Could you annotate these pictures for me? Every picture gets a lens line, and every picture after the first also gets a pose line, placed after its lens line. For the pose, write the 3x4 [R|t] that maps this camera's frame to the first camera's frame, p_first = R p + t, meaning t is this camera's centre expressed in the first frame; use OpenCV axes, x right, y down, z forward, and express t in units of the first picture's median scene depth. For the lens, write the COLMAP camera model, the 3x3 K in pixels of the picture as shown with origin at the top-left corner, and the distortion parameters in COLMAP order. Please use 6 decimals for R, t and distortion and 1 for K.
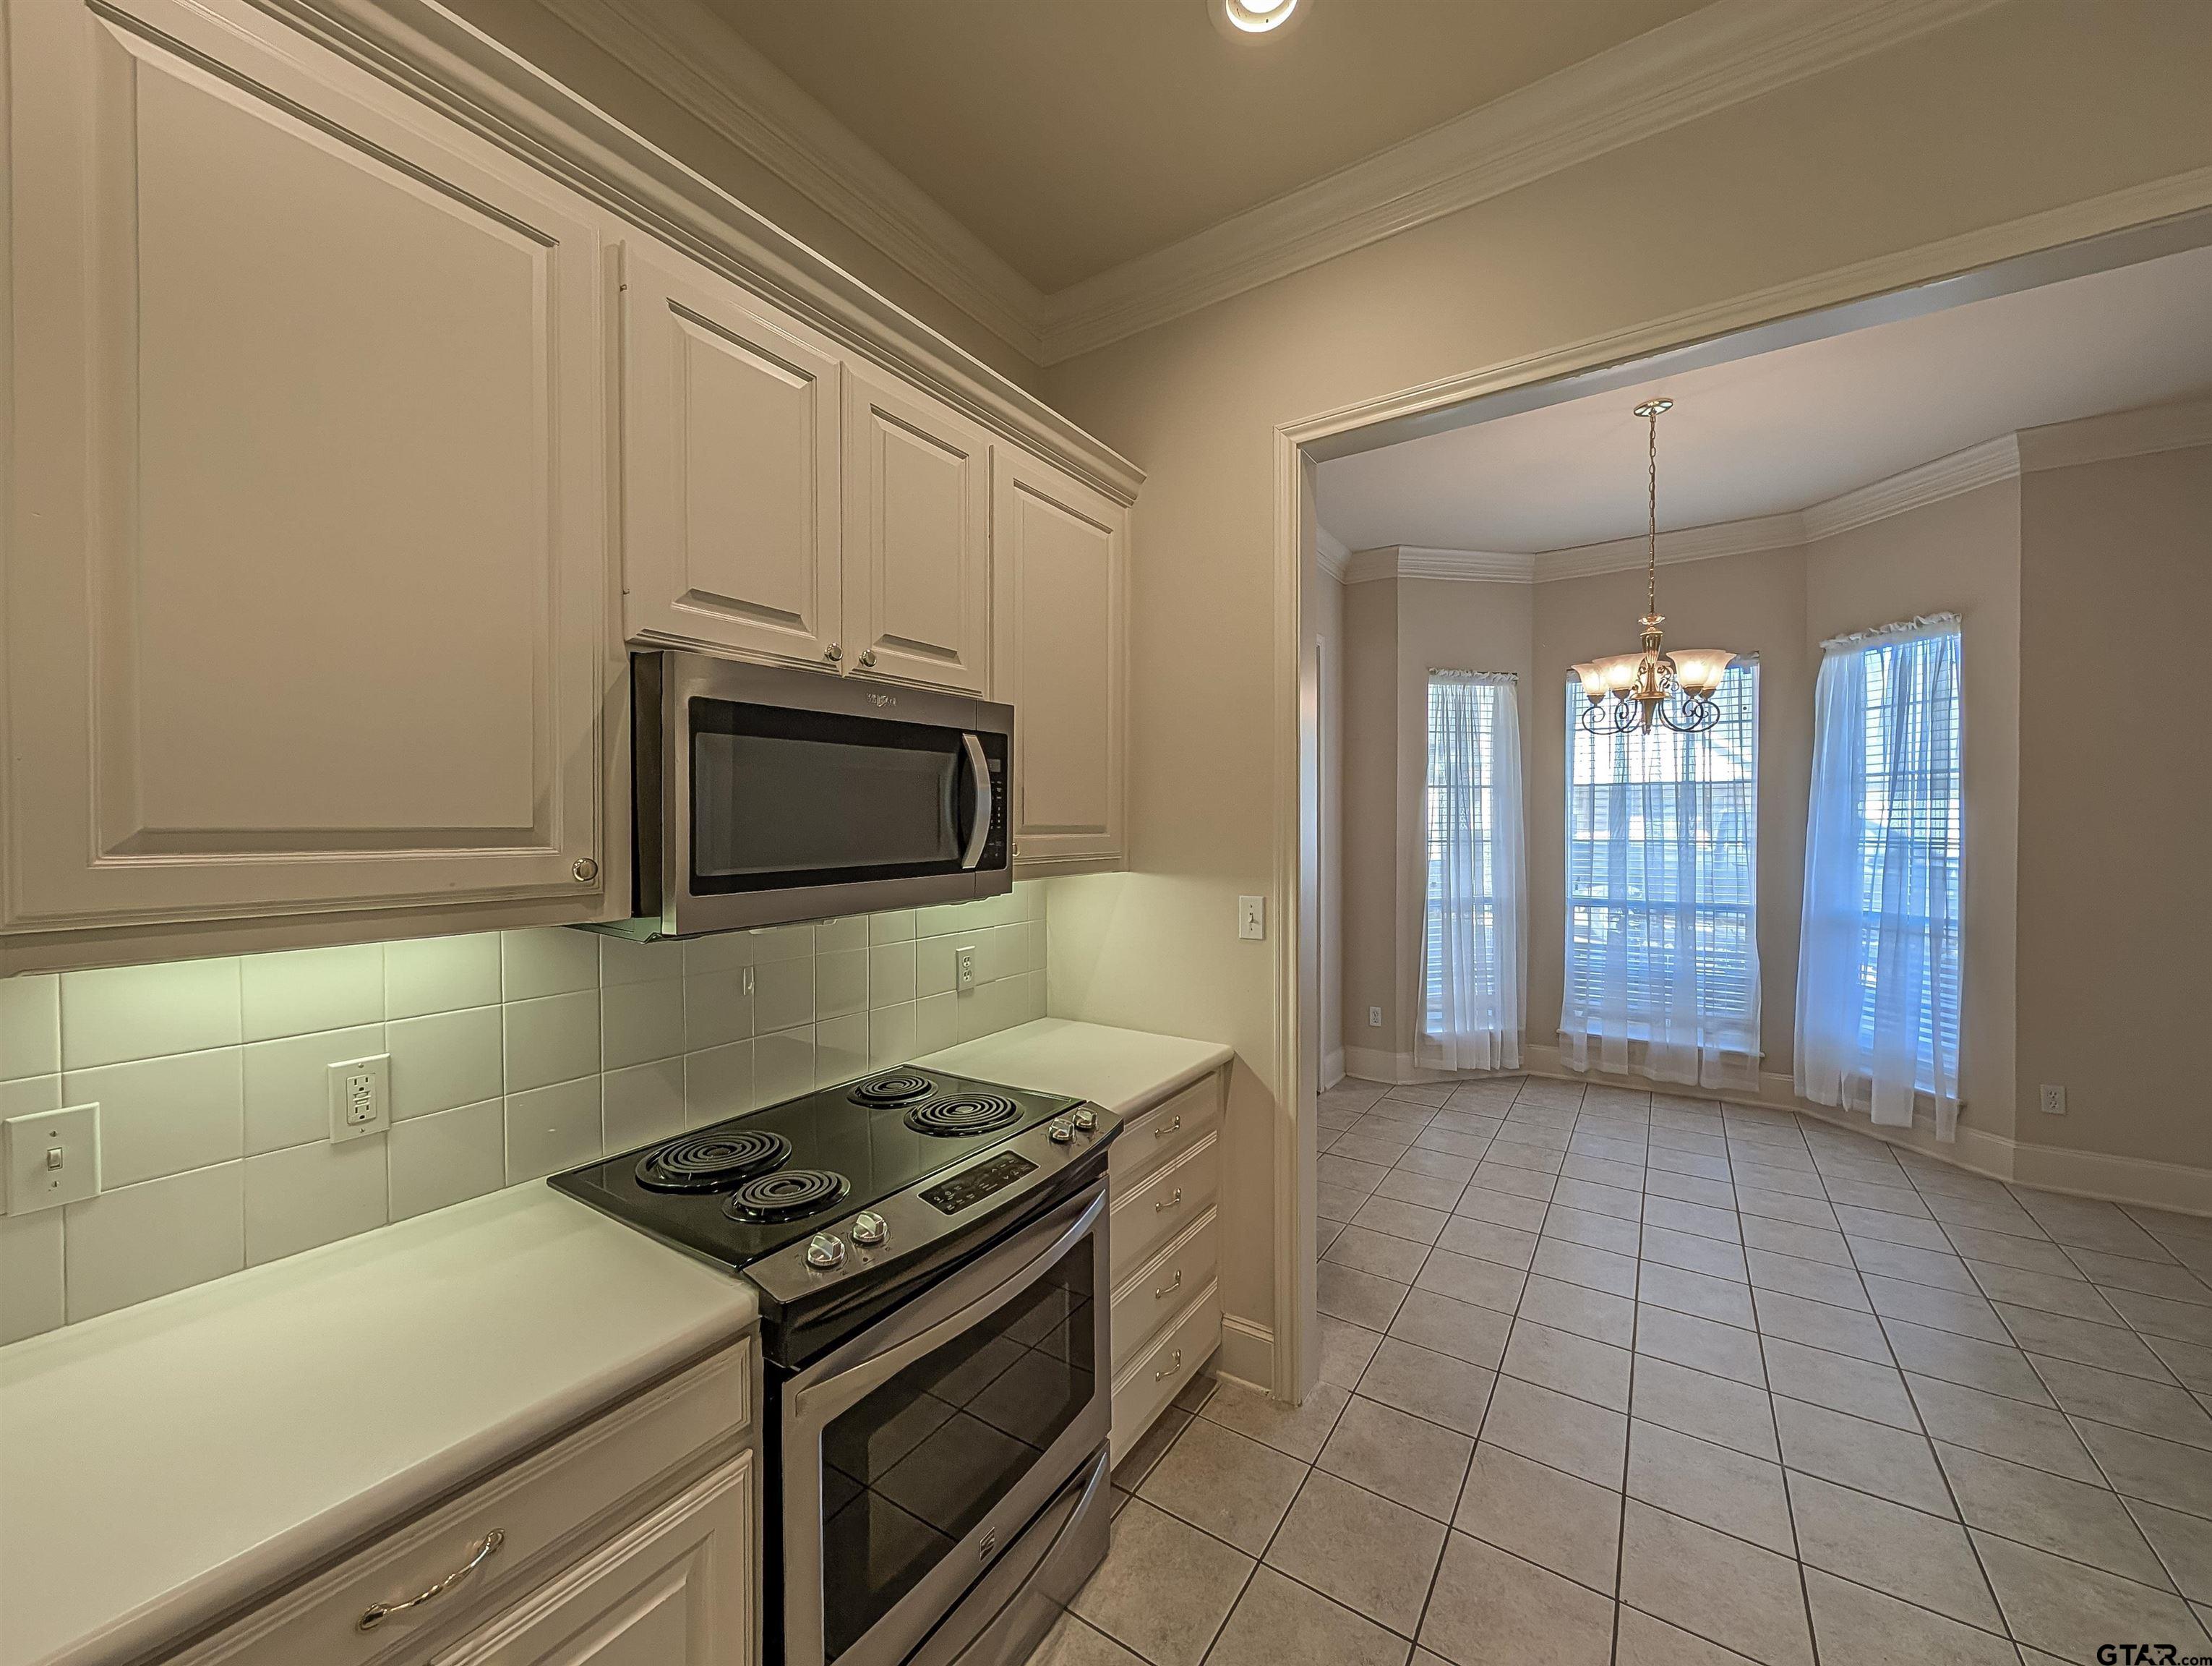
lens RADIAL K [[857.3, 0, 1103.6], [0, 857.3, 831.7], [0, 0, 1]] dist [0.000684, 0.000045]
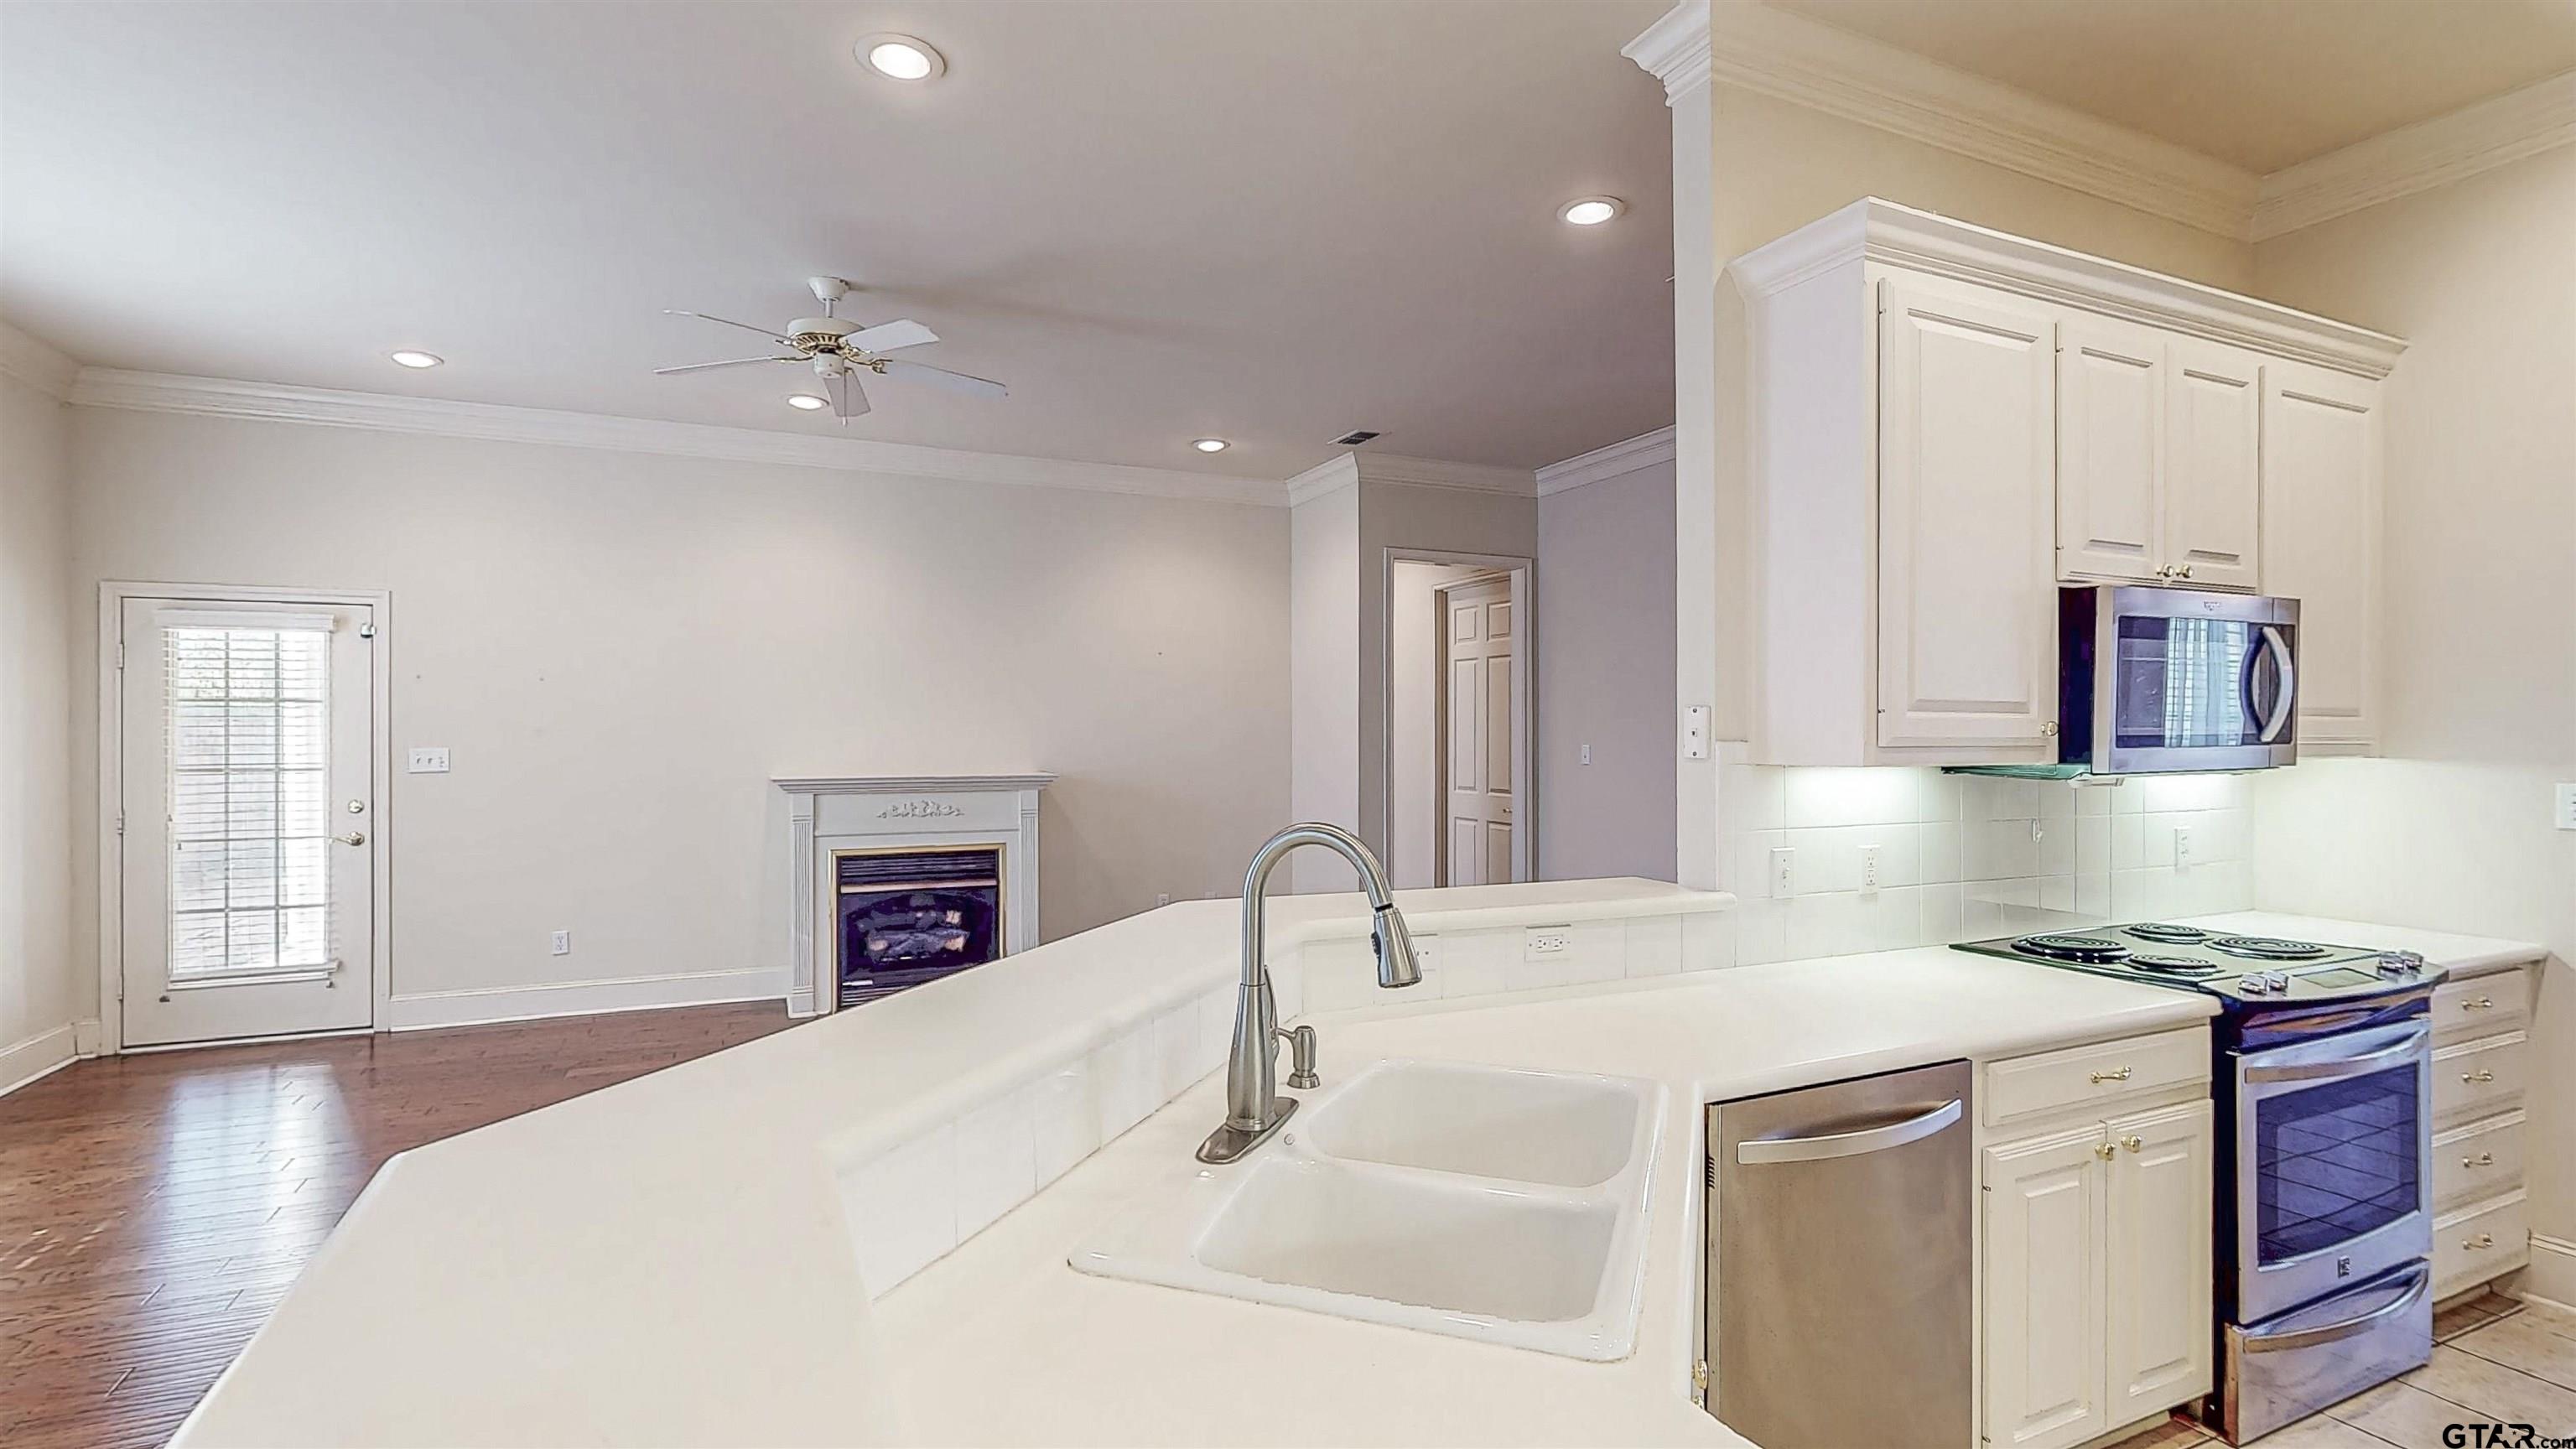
lens RADIAL K [[1199.4, 0, 1271.8], [0, 1199.4, 728.1], [0, 0, 1]] dist [0.000061, -0.000453]
pose [[0.851702, -0.000613, -0.524027, -0.200442], [-0.007057, 0.999895, -0.012638, 0.024154], [0.523980, 0.014462, 0.851608, -0.487404]]
